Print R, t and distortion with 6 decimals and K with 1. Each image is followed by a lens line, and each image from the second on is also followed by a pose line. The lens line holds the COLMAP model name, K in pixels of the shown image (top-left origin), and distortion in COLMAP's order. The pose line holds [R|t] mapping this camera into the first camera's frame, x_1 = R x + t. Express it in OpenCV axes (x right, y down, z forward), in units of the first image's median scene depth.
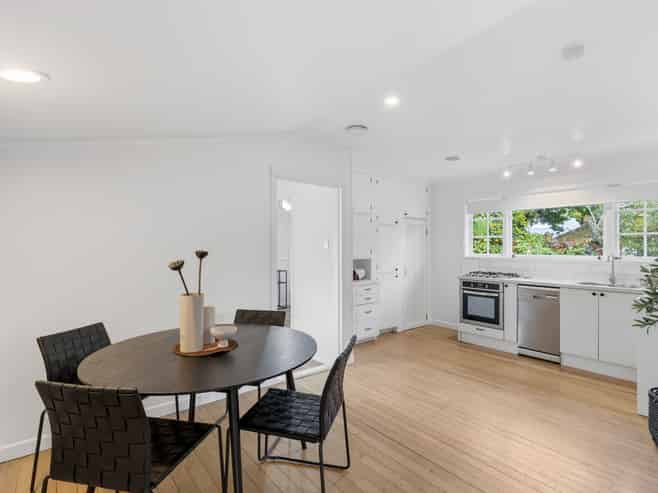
lens RADIAL K [[334.2, 0, 329.0], [0, 334.2, 246.5], [0, 0, 1]] dist [-0.001254, -0.001049]
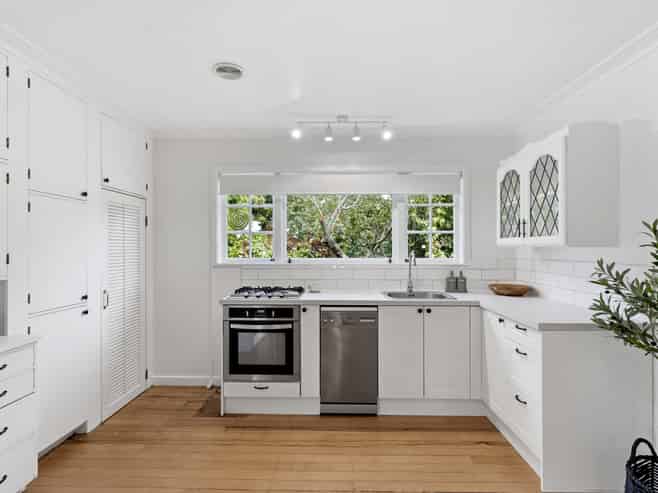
lens RADIAL K [[334.2, 0, 329.0], [0, 334.2, 246.5], [0, 0, 1]] dist [-0.001254, -0.001049]
pose [[0.634555, 0.001696, 0.772876, 0.071907], [0.001565, 0.999993, -0.003479, 0.001764], [-0.772876, 0.003417, 0.634548, 0.527570]]
